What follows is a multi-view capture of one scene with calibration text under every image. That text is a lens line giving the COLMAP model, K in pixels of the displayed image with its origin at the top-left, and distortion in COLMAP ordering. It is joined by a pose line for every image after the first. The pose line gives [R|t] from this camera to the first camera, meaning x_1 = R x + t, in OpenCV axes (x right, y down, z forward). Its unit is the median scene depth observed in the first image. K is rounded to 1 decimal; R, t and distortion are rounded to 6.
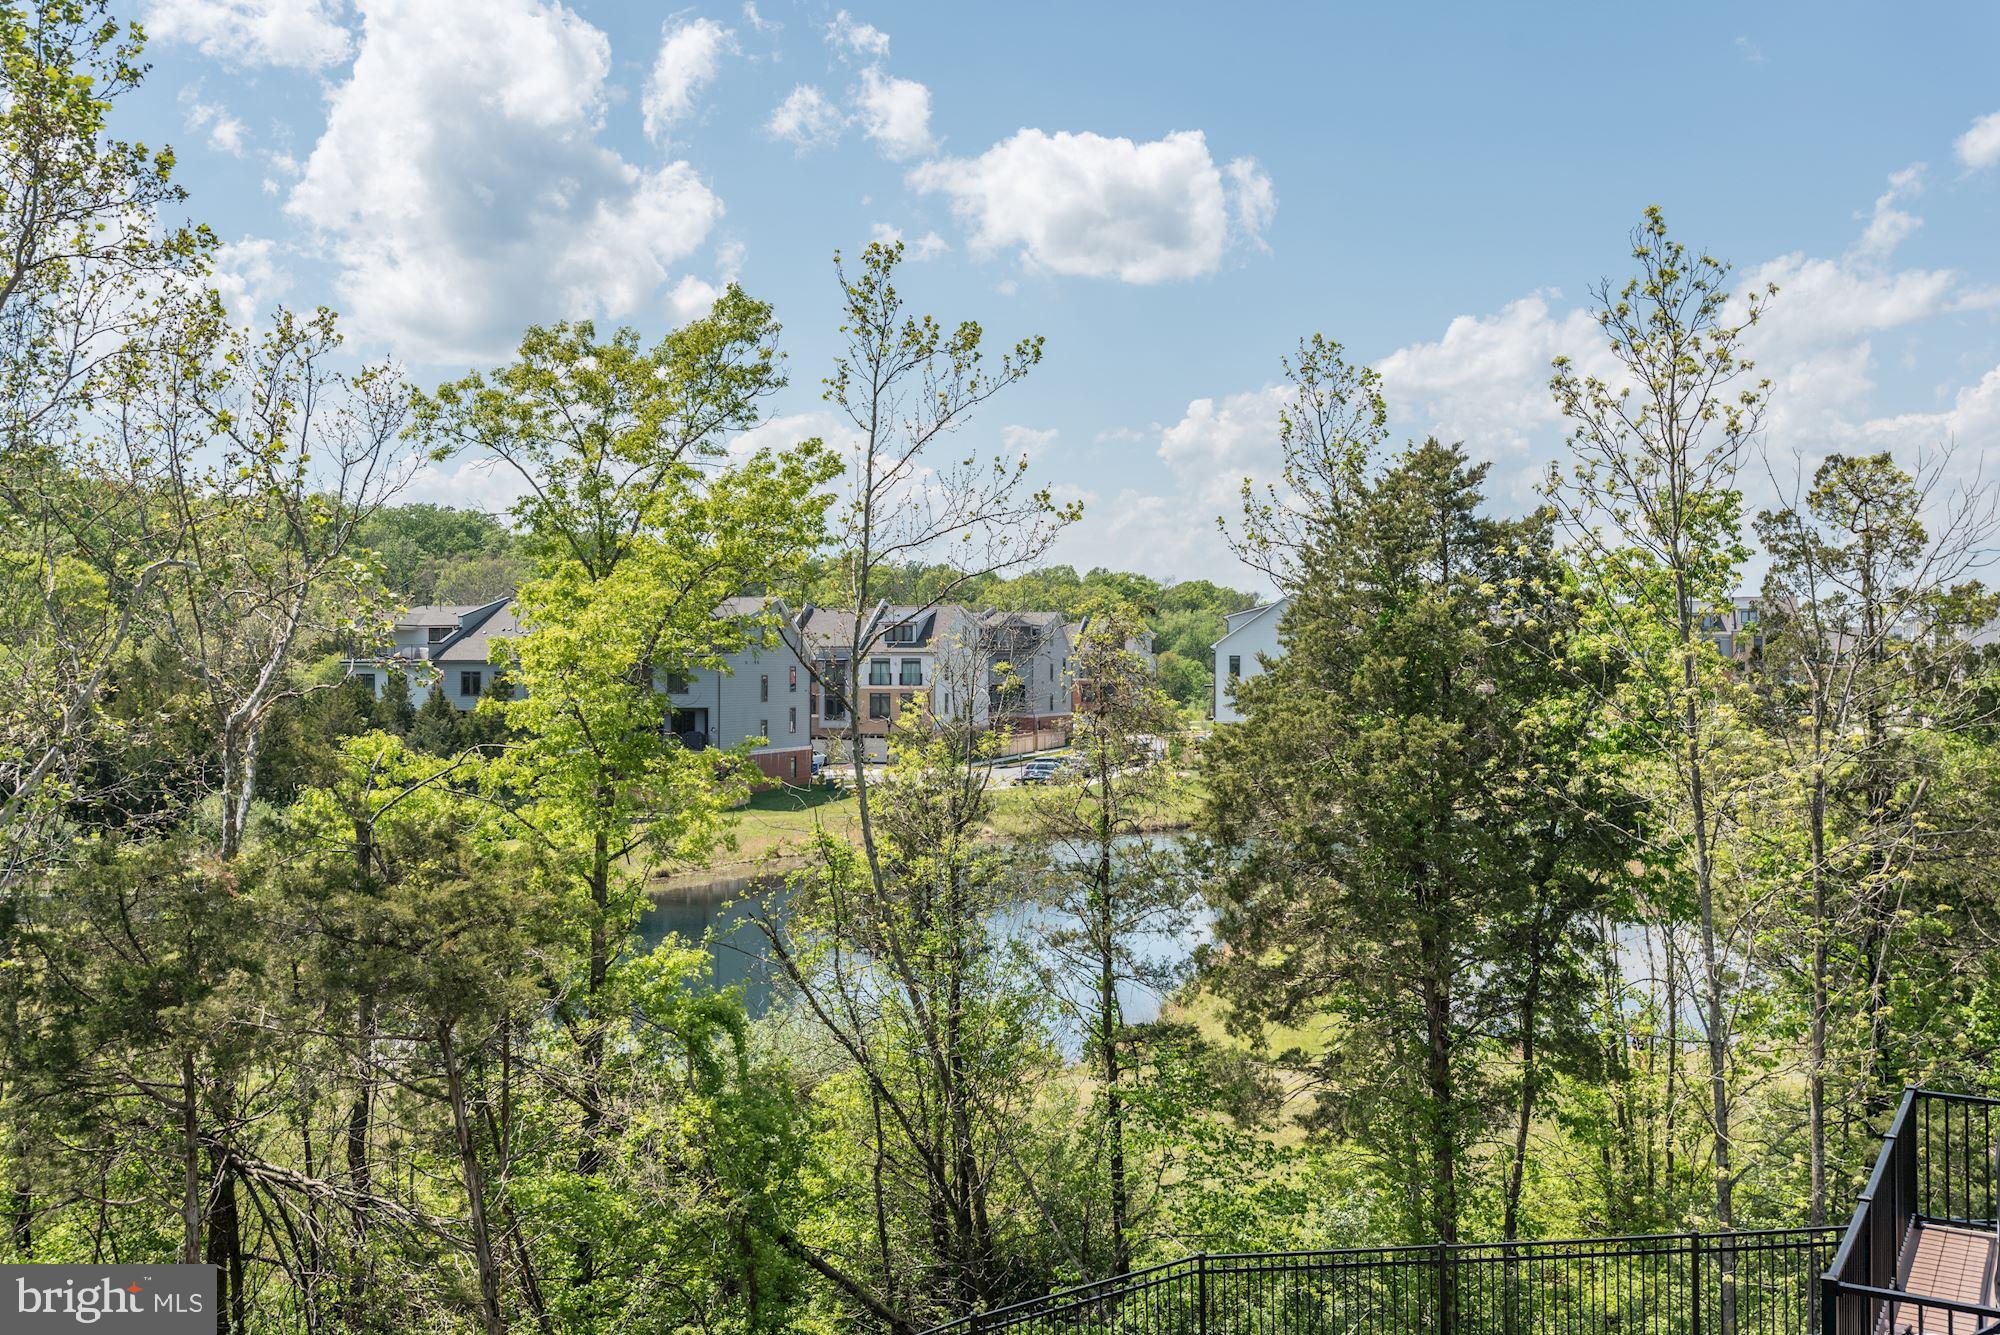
lens RADIAL K [[1839.2, 0, 993.4], [0, 1839.2, 669.2], [0, 0, 1]] dist [0.006130, 0.000000]
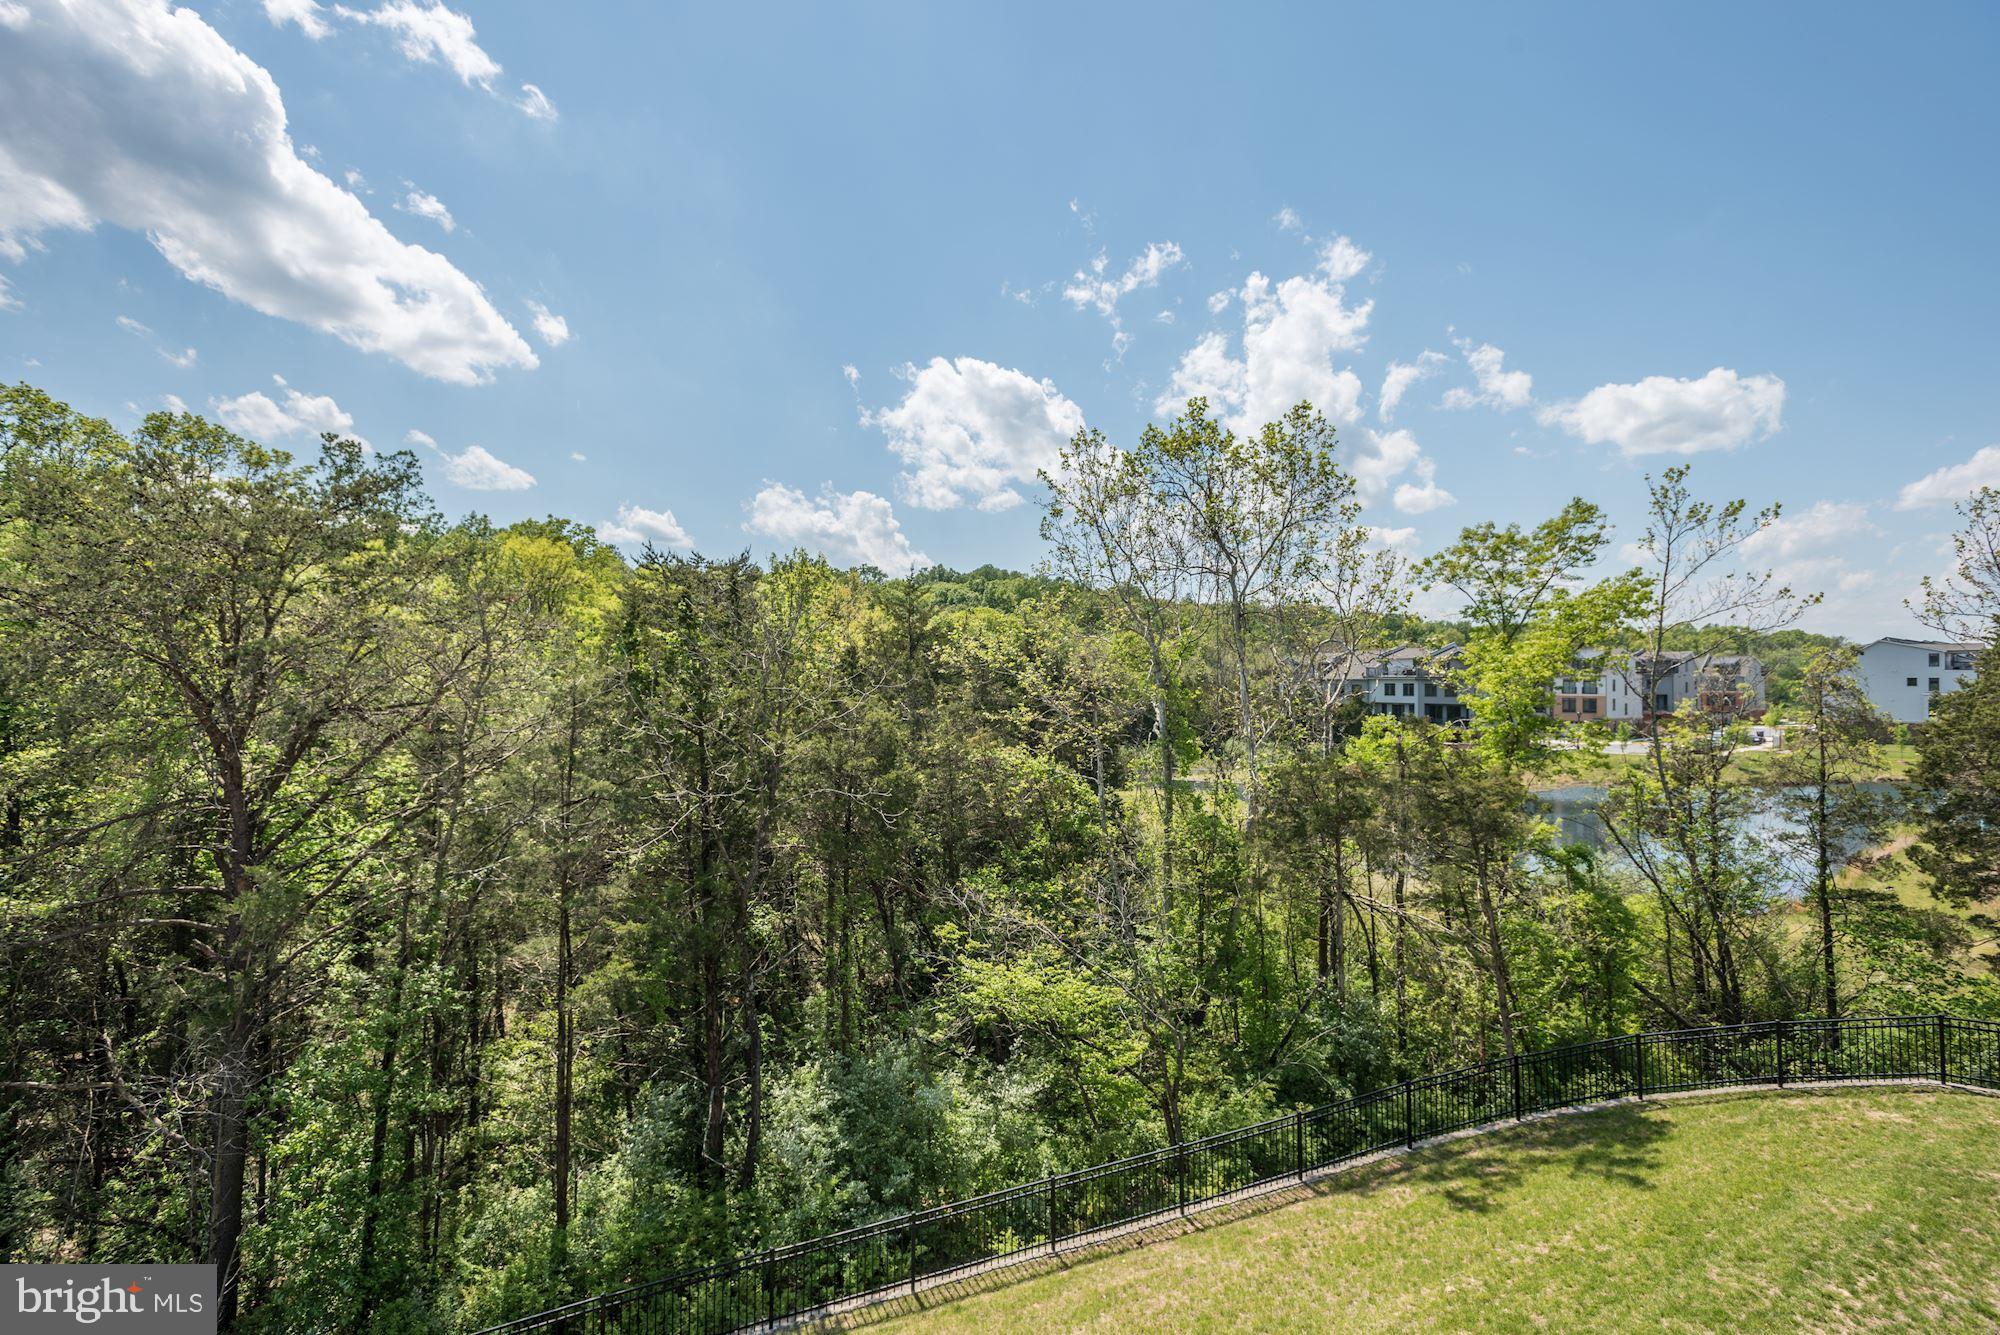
lens RADIAL K [[911.5, 0, 1003.9], [0, 911.5, 659.6], [0, 0, 1]] dist [0.004309, -0.001163]
pose [[0.827783, -0.008475, -0.560985, -0.103005], [-0.005916, 0.999698, -0.023833, -0.000925], [0.561018, 0.023047, 0.827483, -0.191418]]
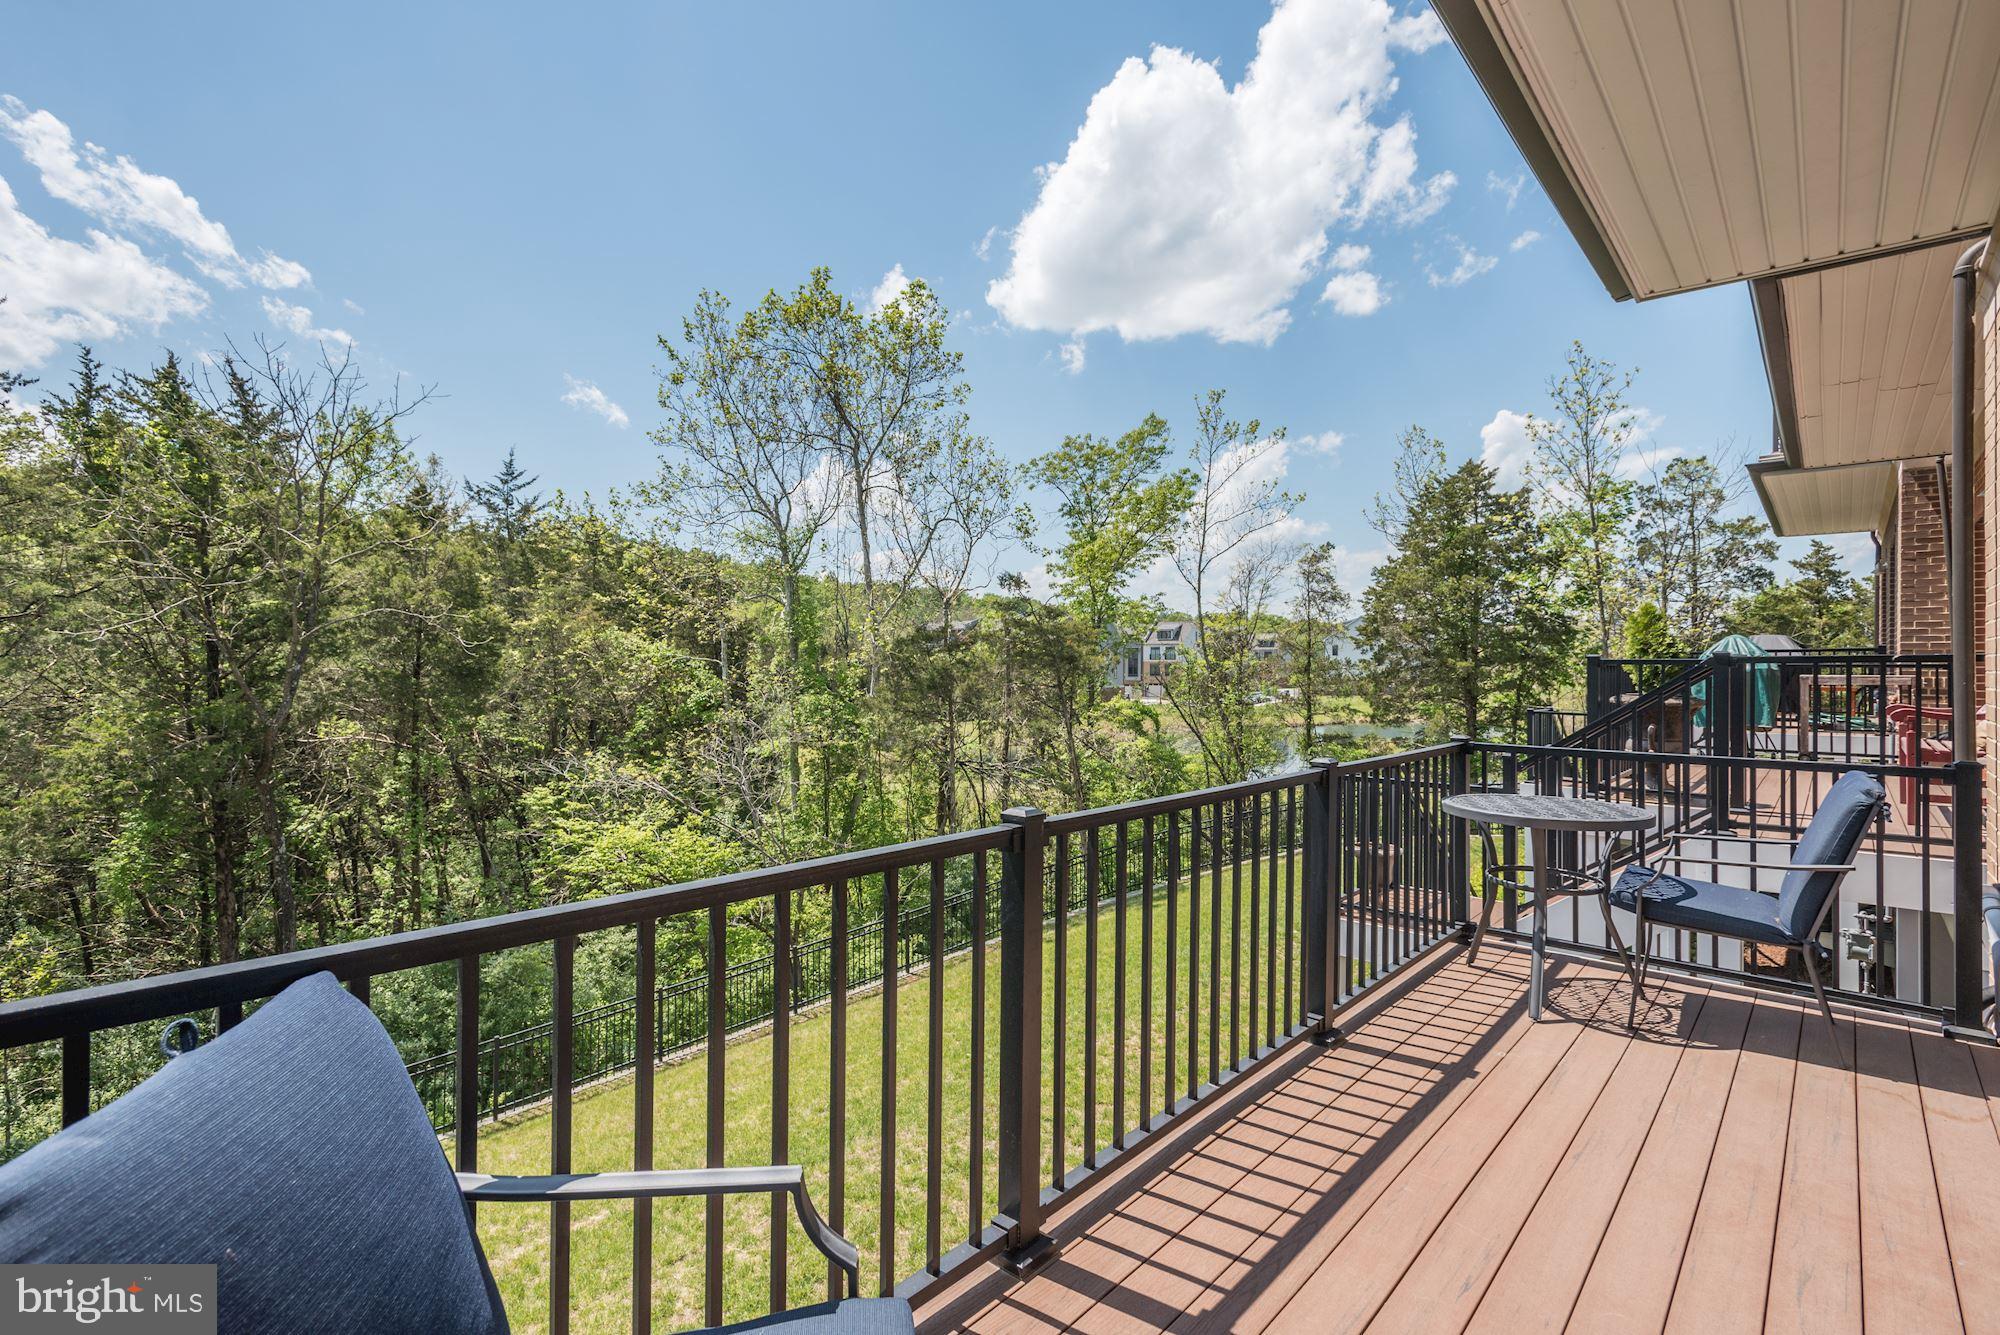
lens RADIAL K [[911.5, 0, 998.2], [0, 911.5, 664.0], [0, 0, 1]] dist [0.004309, -0.001163]
pose [[0.976759, 0.002242, -0.214327, -0.079258], [-0.004265, 0.999951, -0.008975, 0.127519], [0.214297, 0.009680, 0.976721, -0.192417]]
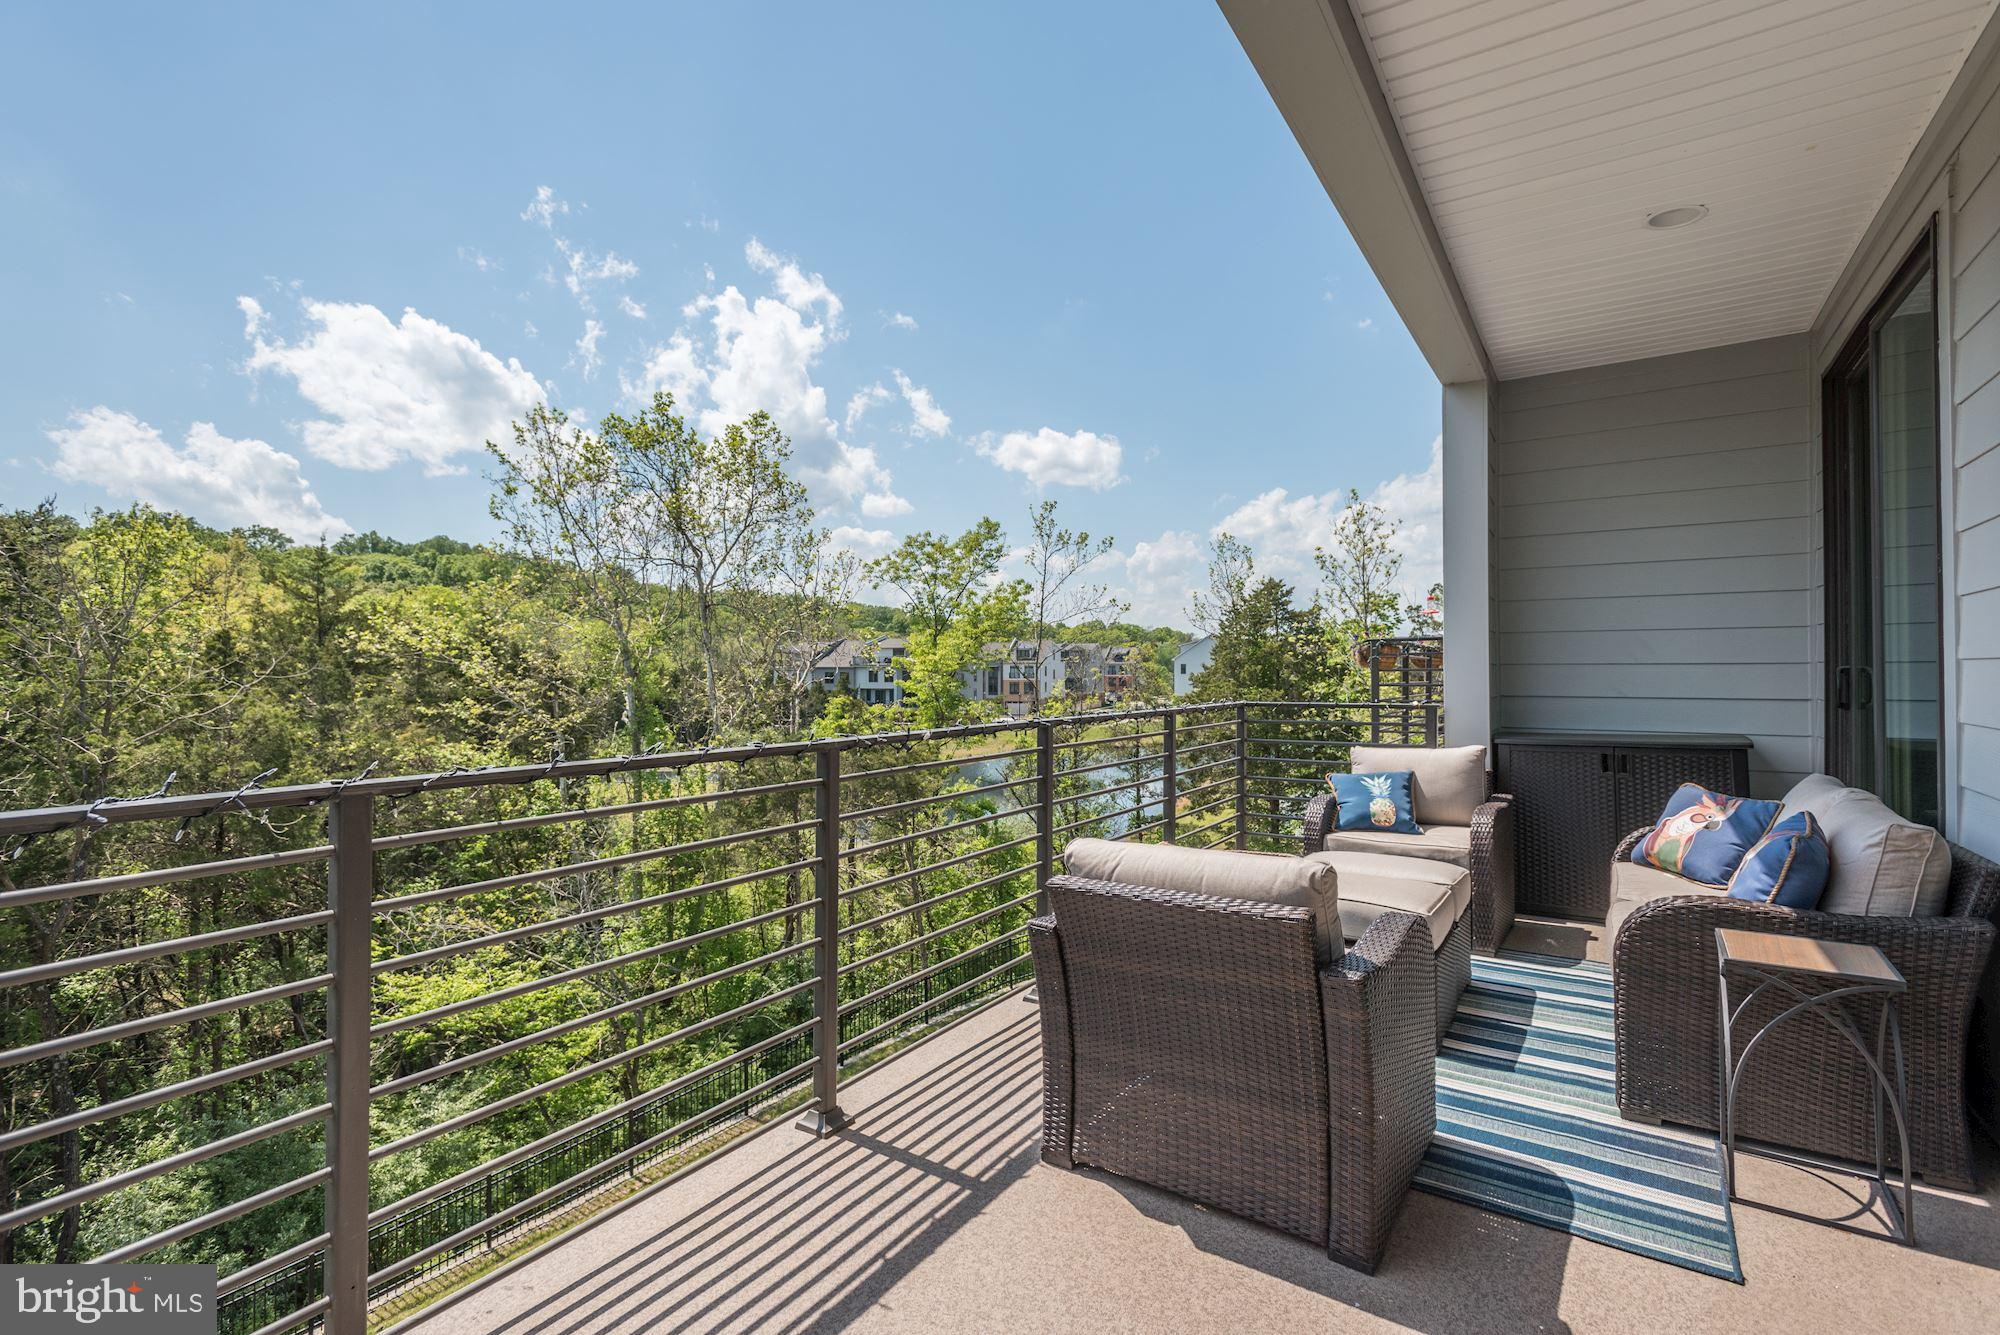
lens RADIAL K [[911.5, 0, 1000.4], [0, 911.5, 662.6], [0, 0, 1]] dist [0.004309, -0.001163]
pose [[0.997821, -0.003013, -0.065915, -0.043883], [0.002410, 0.999955, -0.009222, 0.000621], [0.065940, 0.009043, 0.997783, -0.241043]]
